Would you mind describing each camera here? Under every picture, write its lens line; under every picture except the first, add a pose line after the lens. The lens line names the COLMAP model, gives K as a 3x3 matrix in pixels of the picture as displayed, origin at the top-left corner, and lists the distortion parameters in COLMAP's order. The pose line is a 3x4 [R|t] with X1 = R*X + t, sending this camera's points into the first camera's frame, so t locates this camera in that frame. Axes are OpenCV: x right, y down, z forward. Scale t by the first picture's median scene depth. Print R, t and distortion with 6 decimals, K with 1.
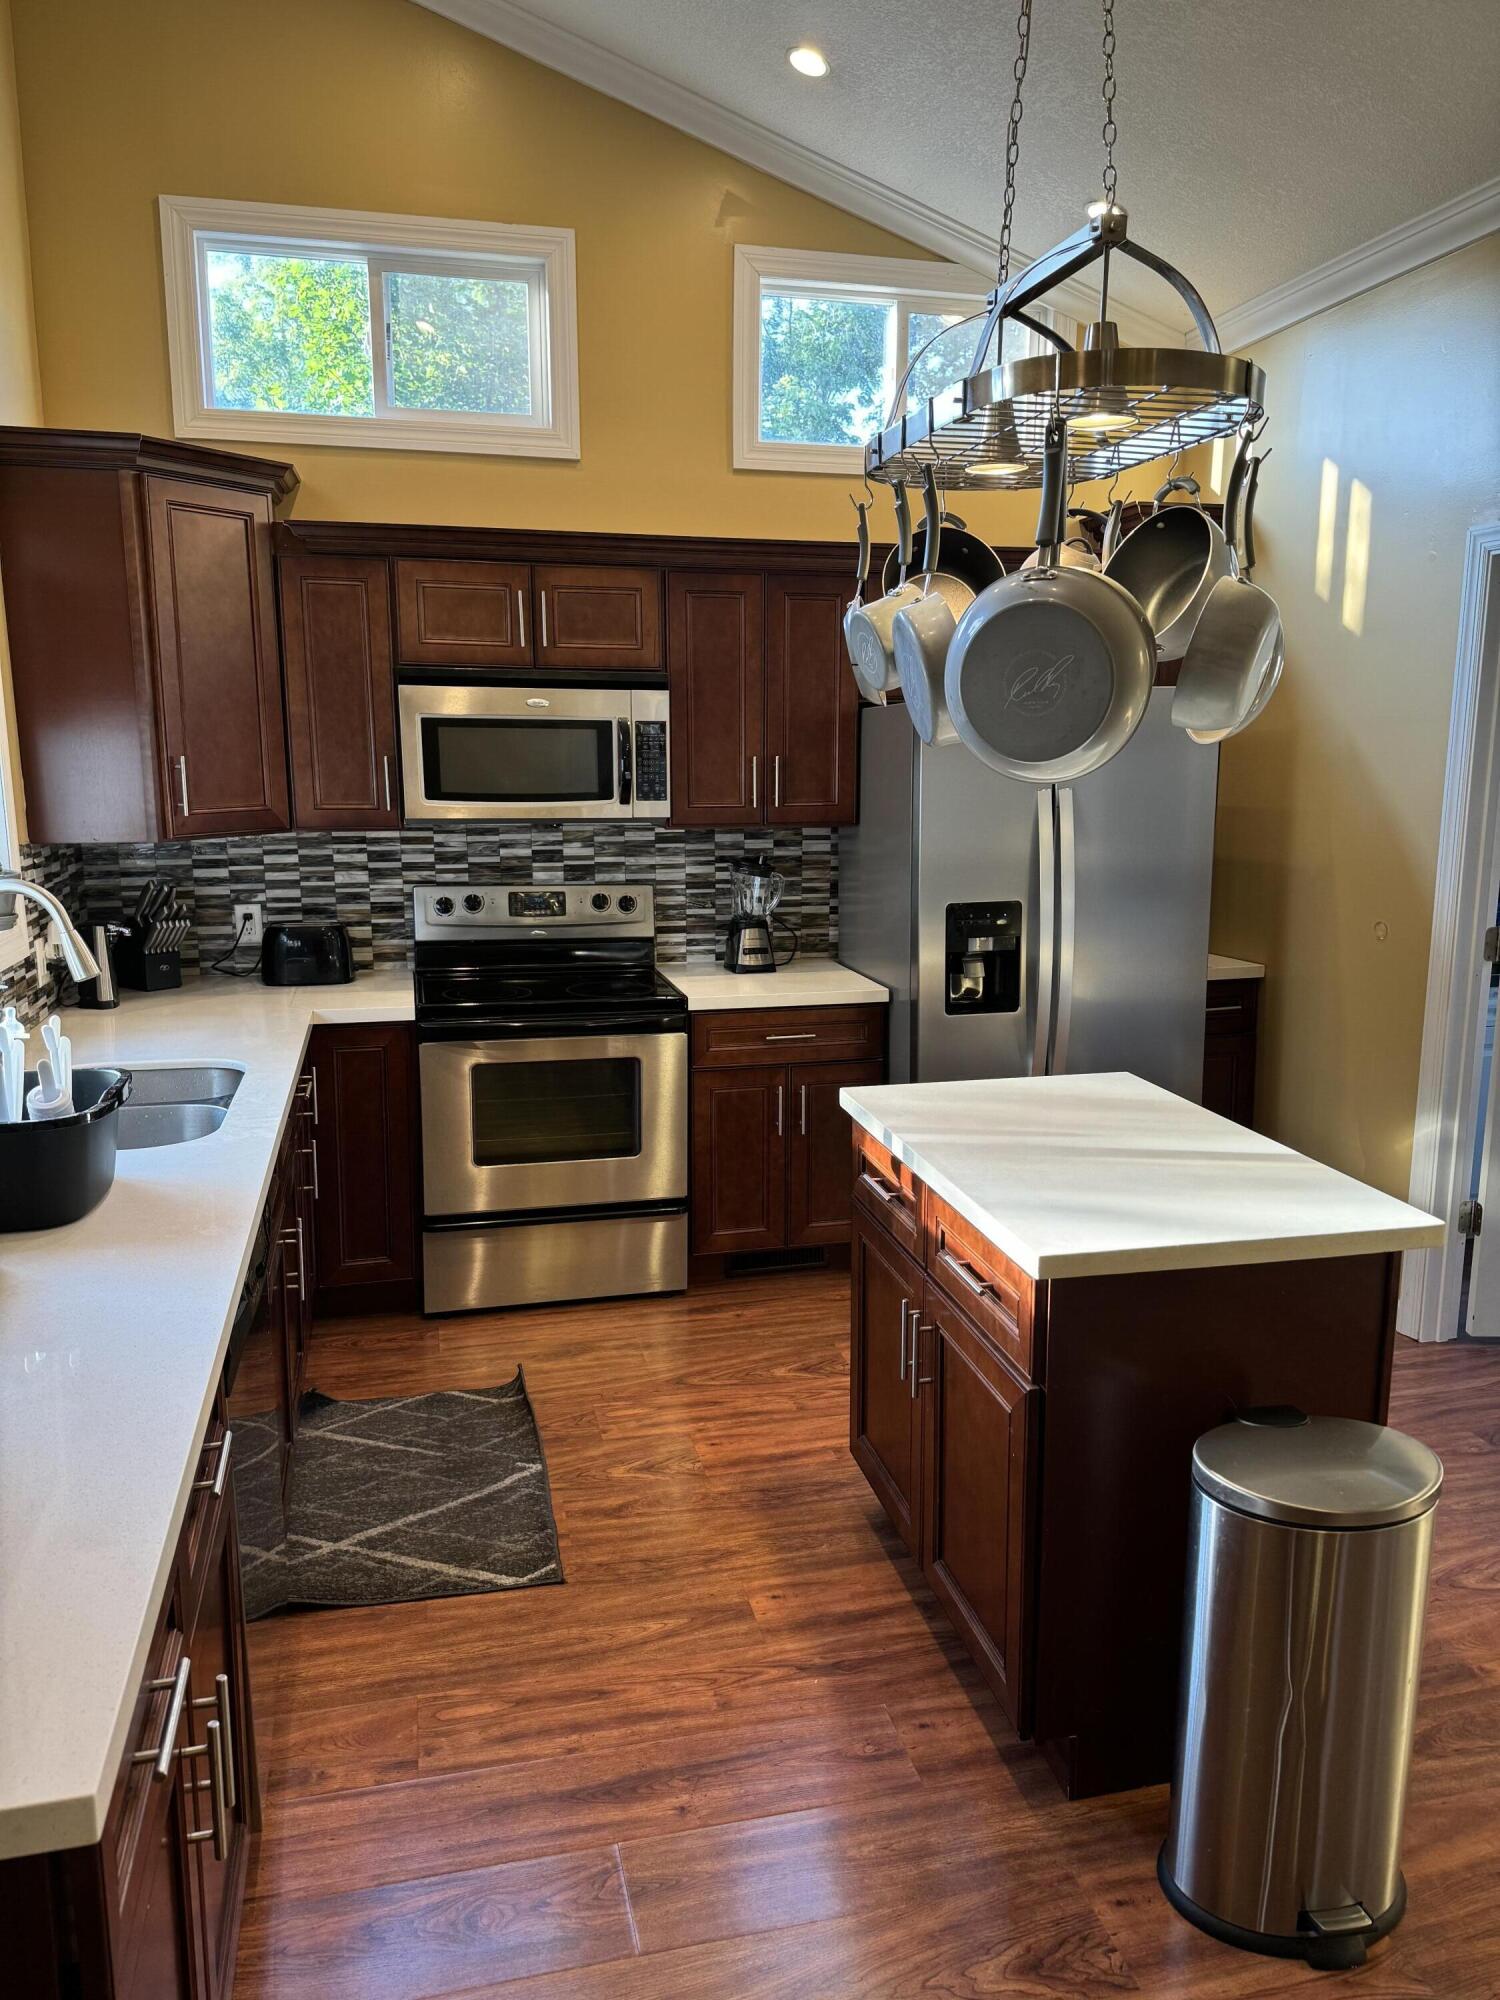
lens RADIAL K [[1390.0, 0, 750.0], [0, 1390.0, 1000.0], [0, 0, 1]] dist [0.164215, -0.349889]
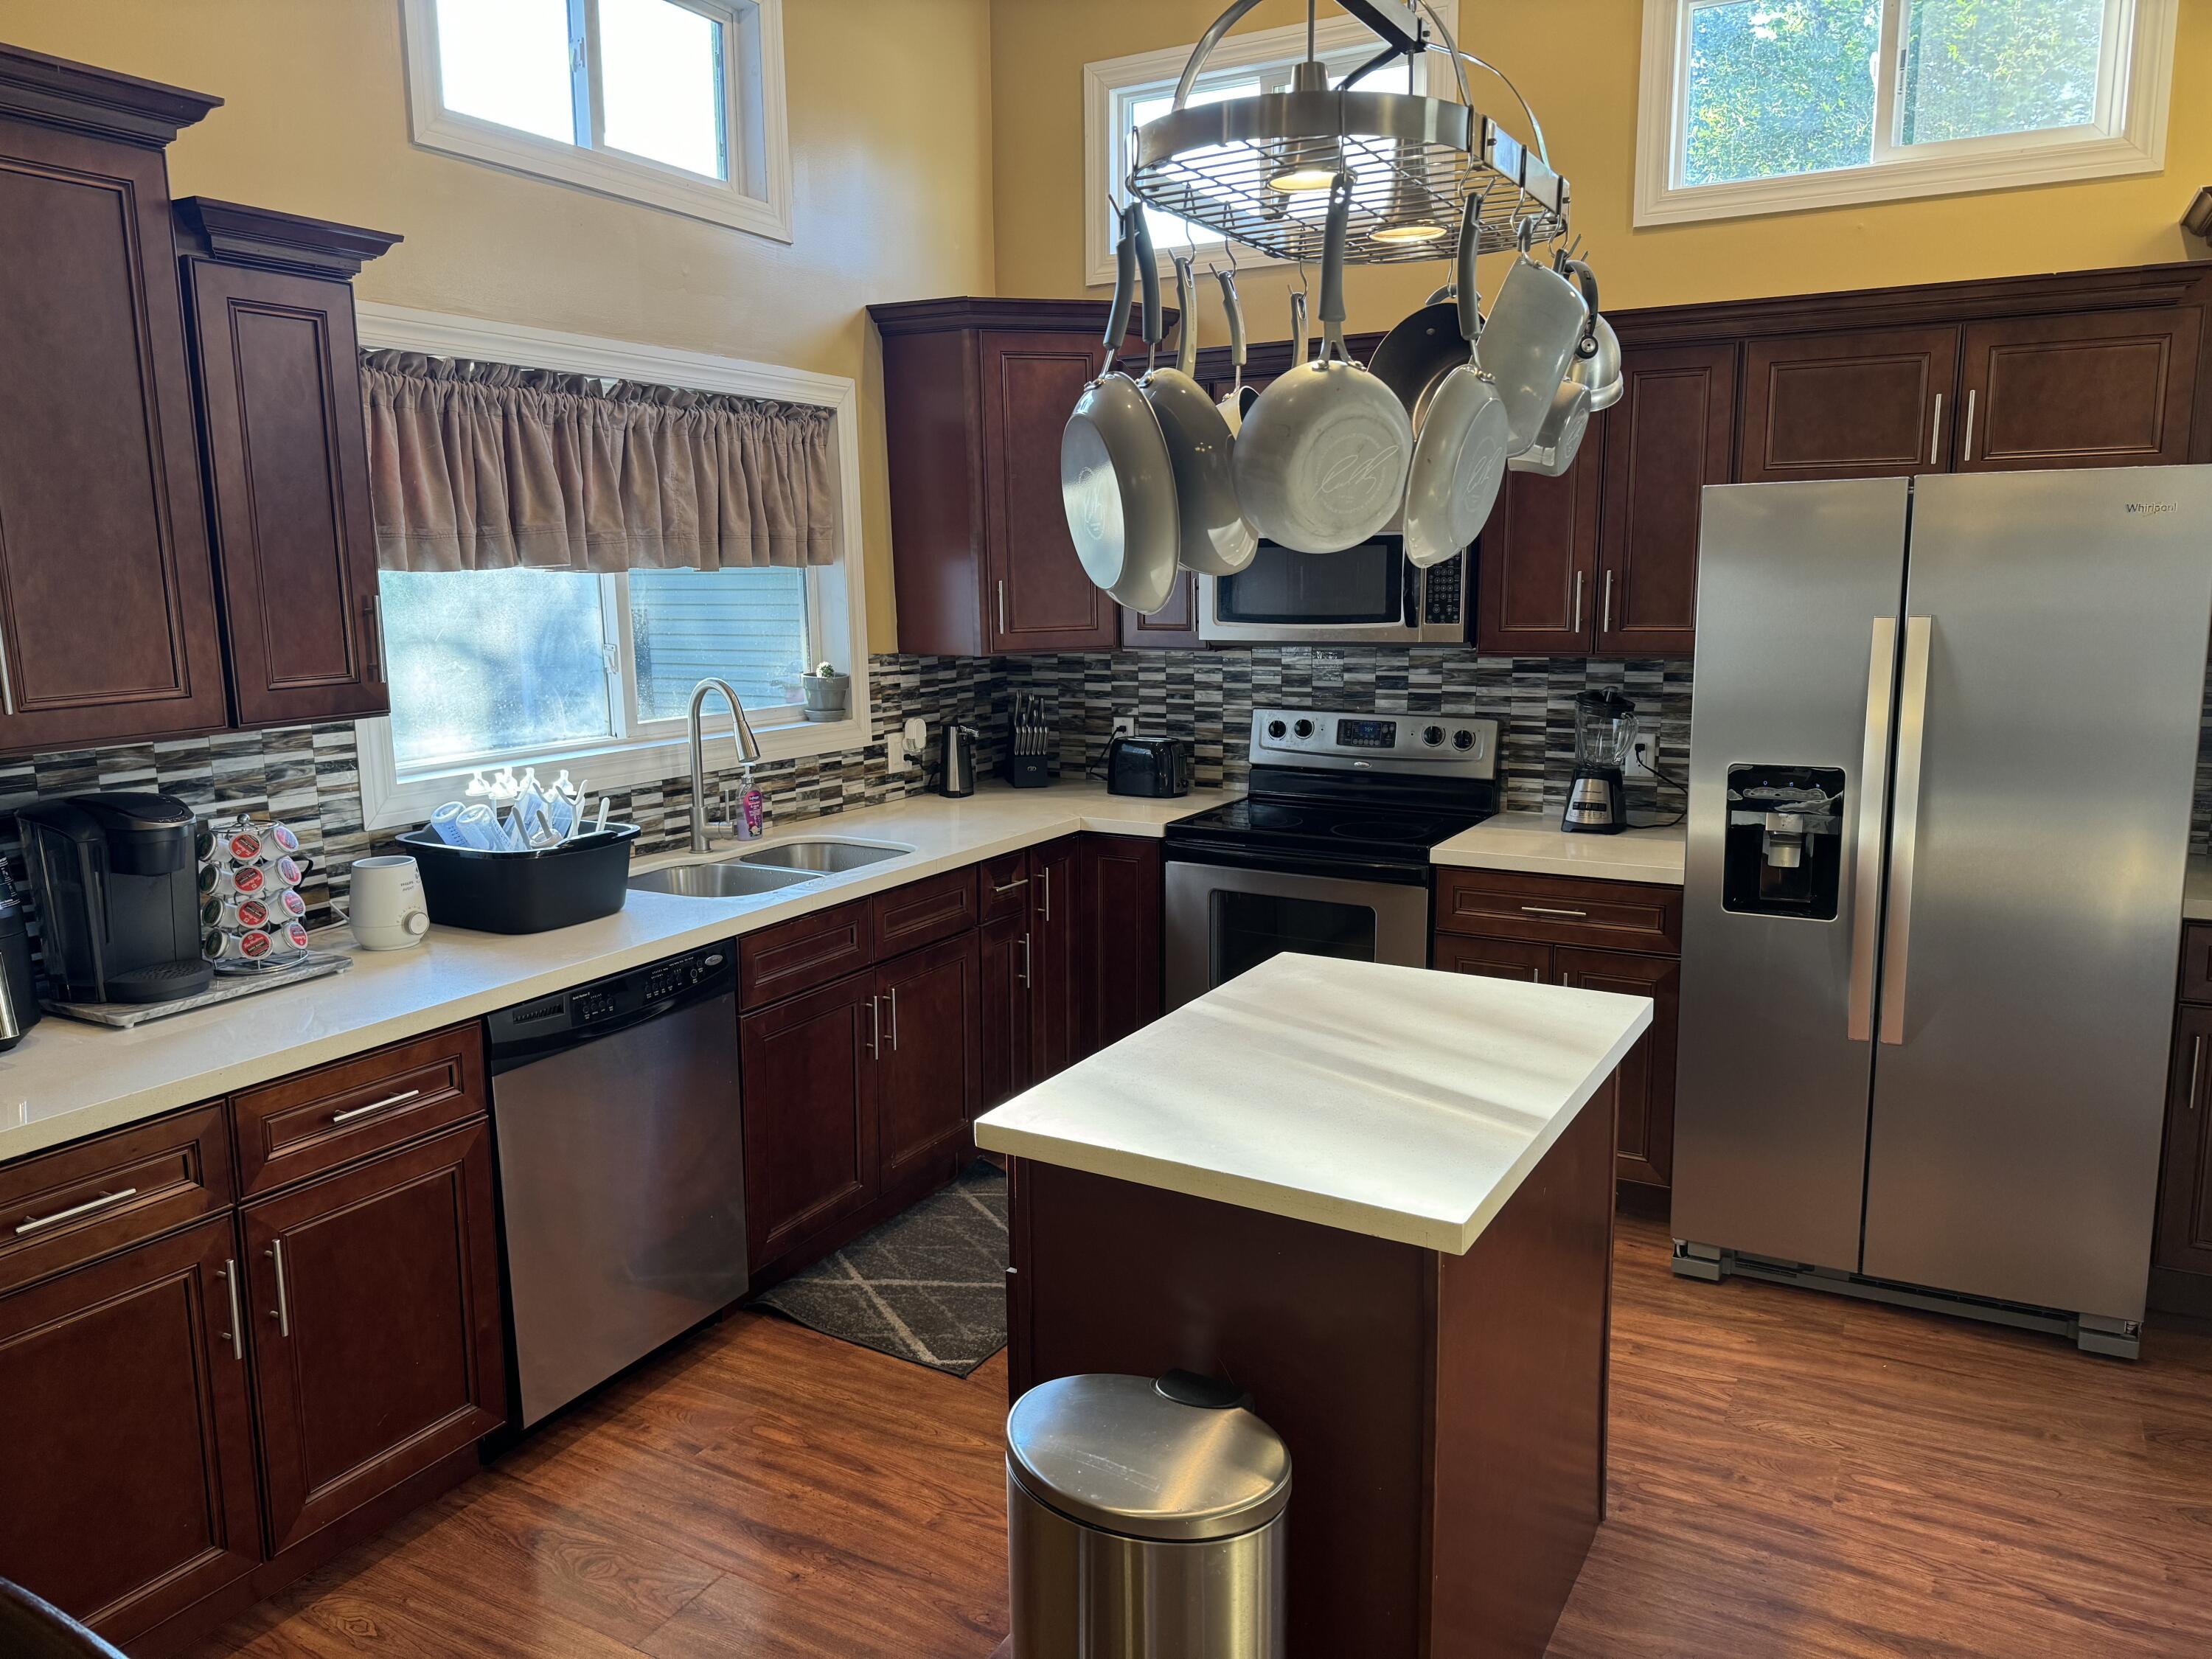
lens RADIAL K [[1537.3, 0, 1113.9], [0, 1537.3, 820.5], [0, 0, 1]] dist [0.164215, -0.349889]
pose [[0.729708, 0.102550, -0.676025, 0.452300], [-0.109108, 0.993484, 0.032935, -0.028512], [0.674998, 0.049727, 0.736142, 0.142501]]
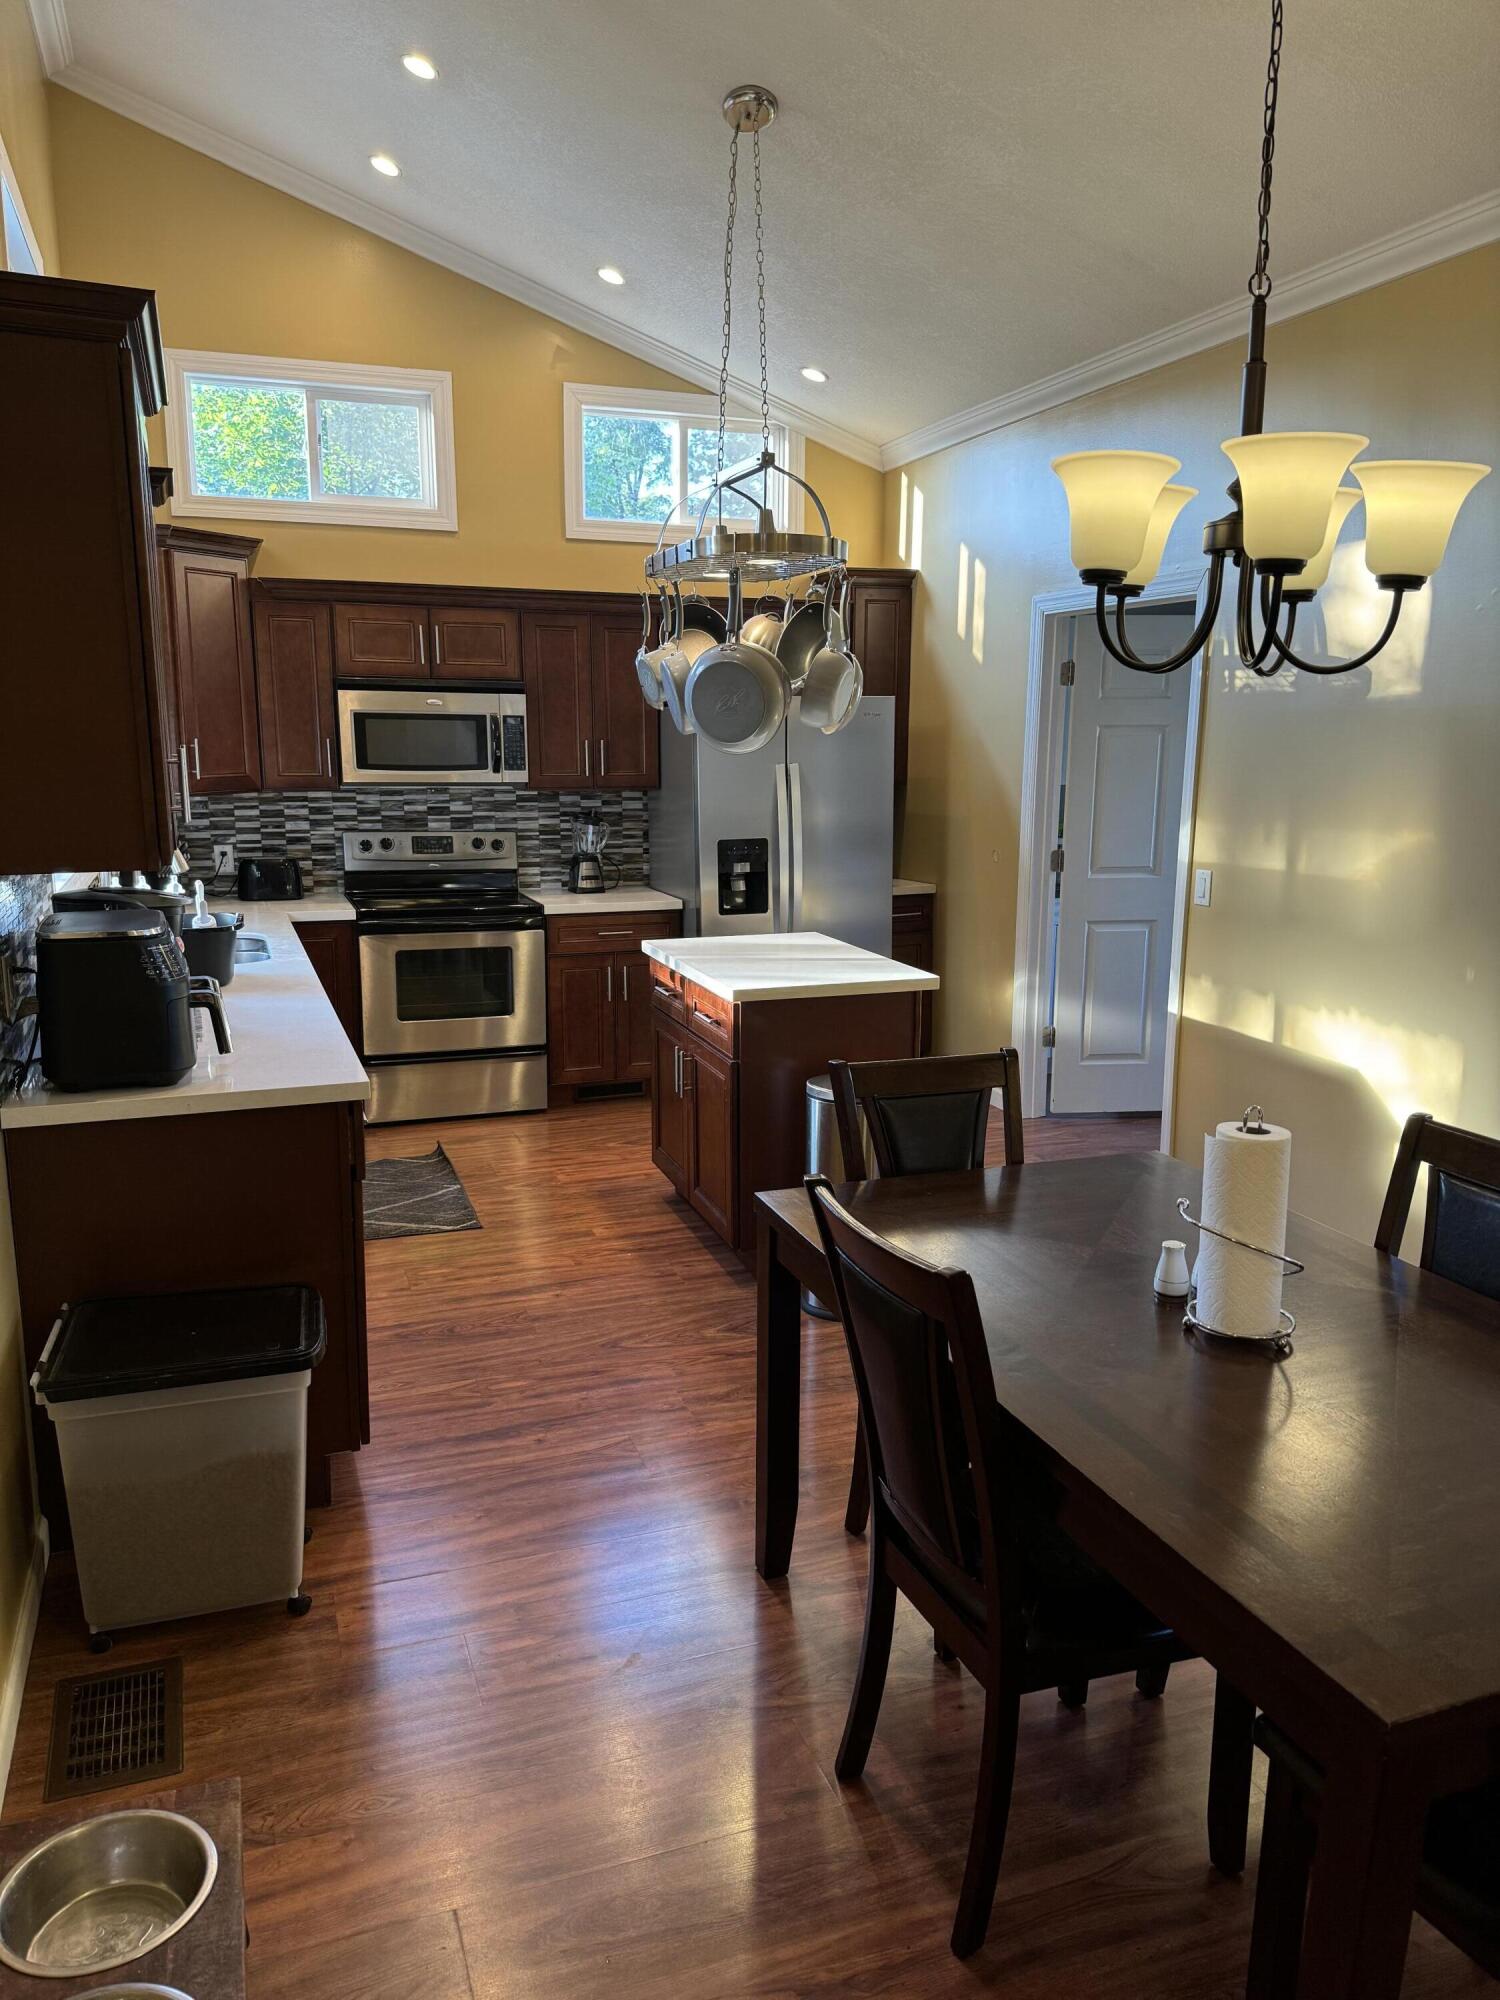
lens RADIAL K [[1390.0, 0, 750.0], [0, 1390.0, 1000.0], [0, 0, 1]] dist [0.164215, -0.349889]
pose [[0.993254, -0.019326, 0.114341, 0.000768], [0.018429, 0.999791, 0.008896, 0.086199], [-0.114489, -0.006729, 0.993402, -0.470832]]
